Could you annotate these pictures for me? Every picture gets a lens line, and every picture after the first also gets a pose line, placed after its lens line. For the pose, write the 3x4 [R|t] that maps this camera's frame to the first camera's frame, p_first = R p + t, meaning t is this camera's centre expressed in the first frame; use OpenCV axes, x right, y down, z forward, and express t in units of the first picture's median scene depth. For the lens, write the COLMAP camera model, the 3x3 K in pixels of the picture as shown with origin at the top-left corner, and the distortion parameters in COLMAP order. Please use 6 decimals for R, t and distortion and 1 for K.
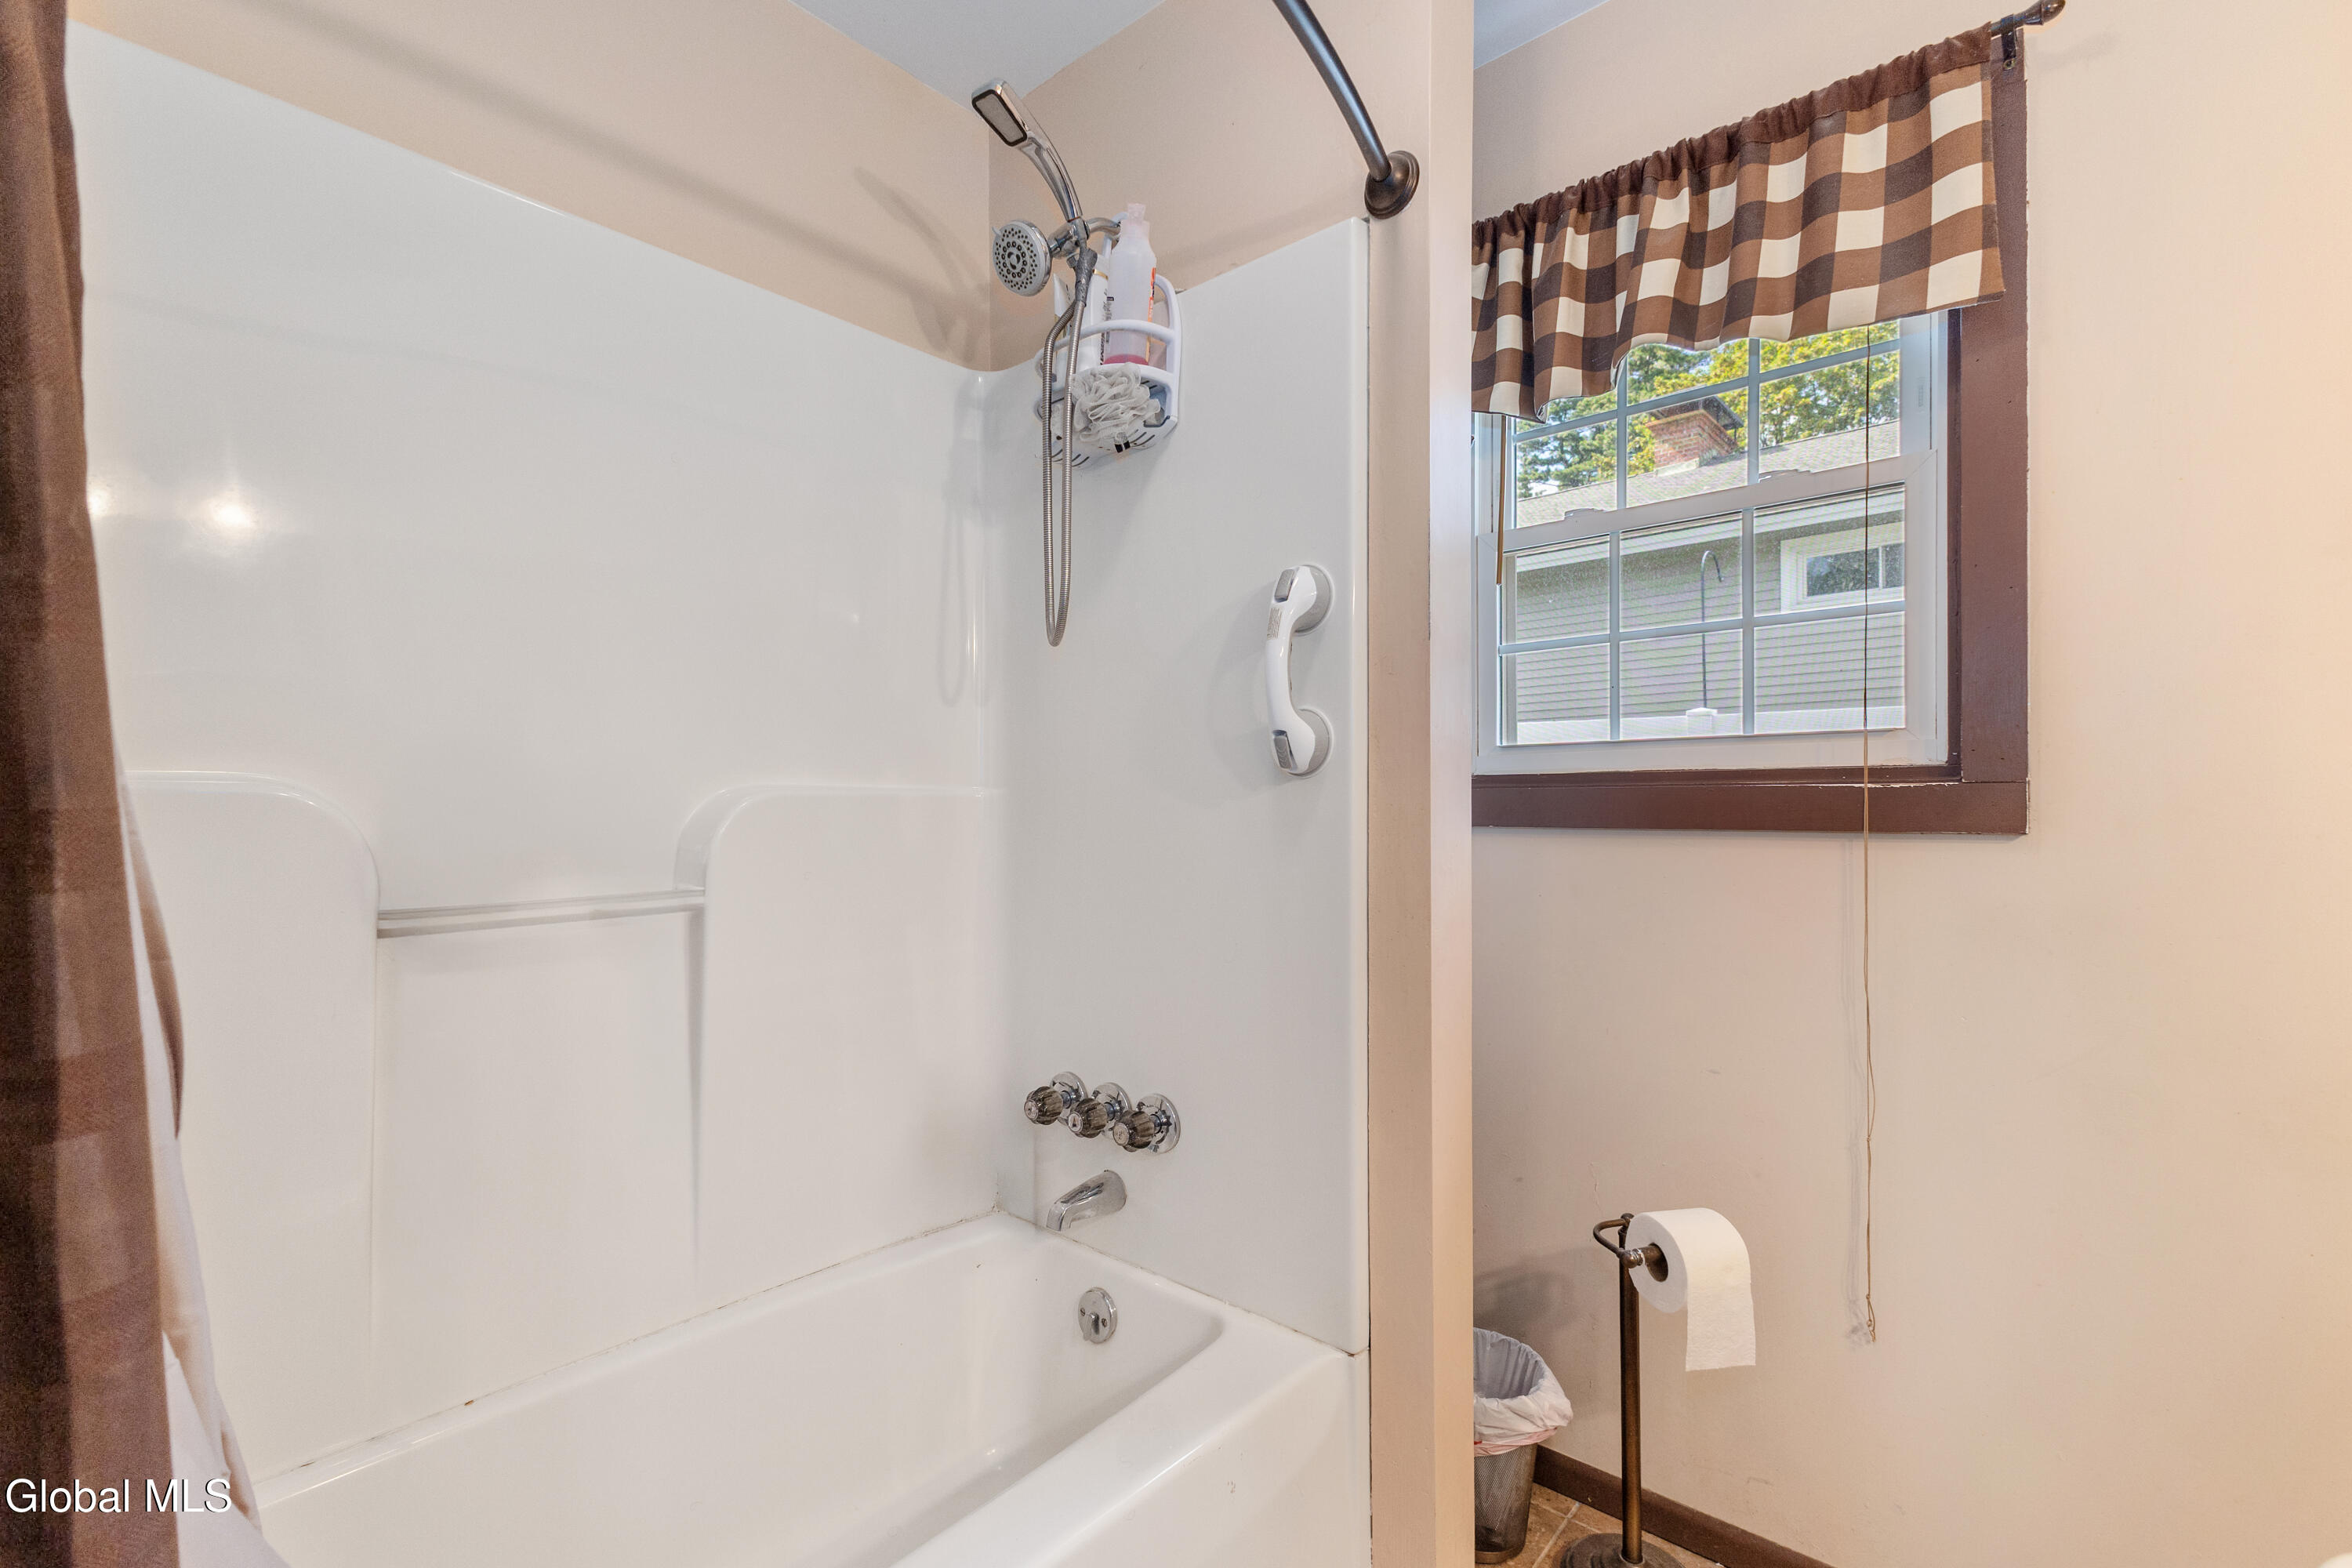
lens RADIAL K [[1029.7, 0, 1161.1], [0, 1029.7, 804.4], [0, 0, 1]] dist [0.017695, -0.006857]
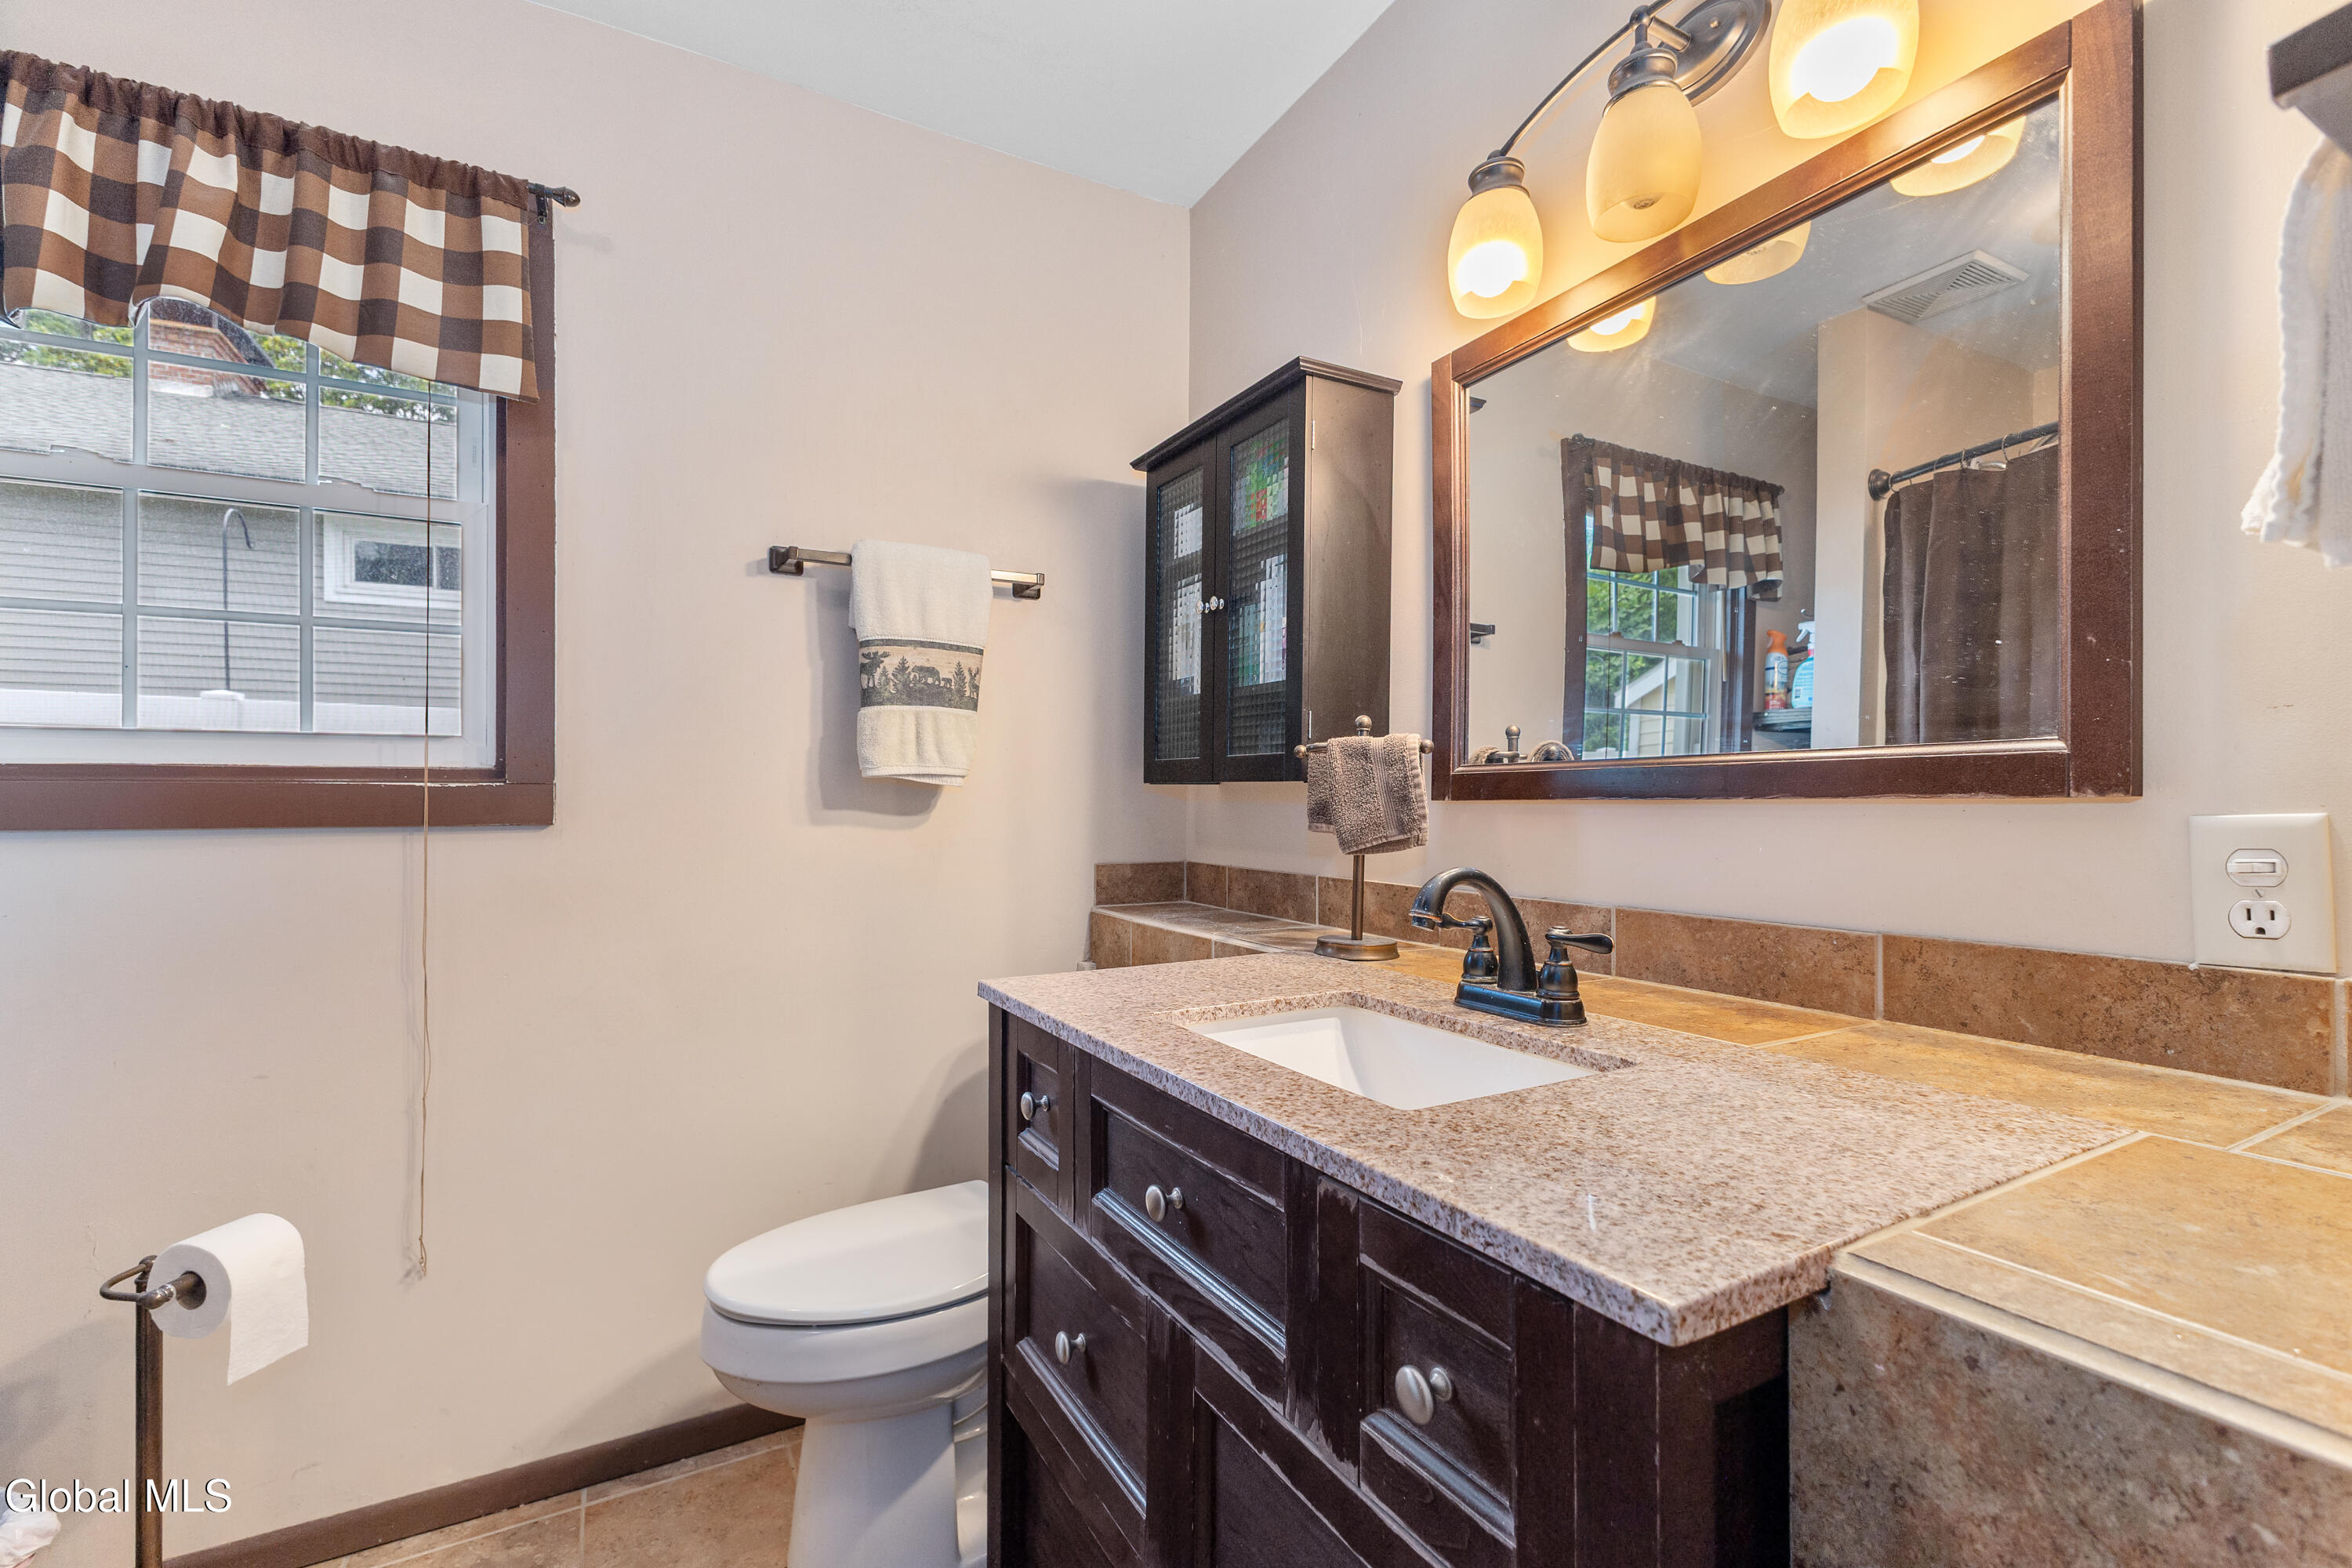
lens RADIAL K [[1029.7, 0, 1184.6], [0, 1029.7, 794.7], [0, 0, 1]] dist [0.017695, -0.006857]
pose [[0.332800, 0.009351, 0.942951, -0.105038], [-0.000872, 0.999953, -0.009608, 0.002974], [-0.942997, 0.002376, 0.332792, -0.148030]]
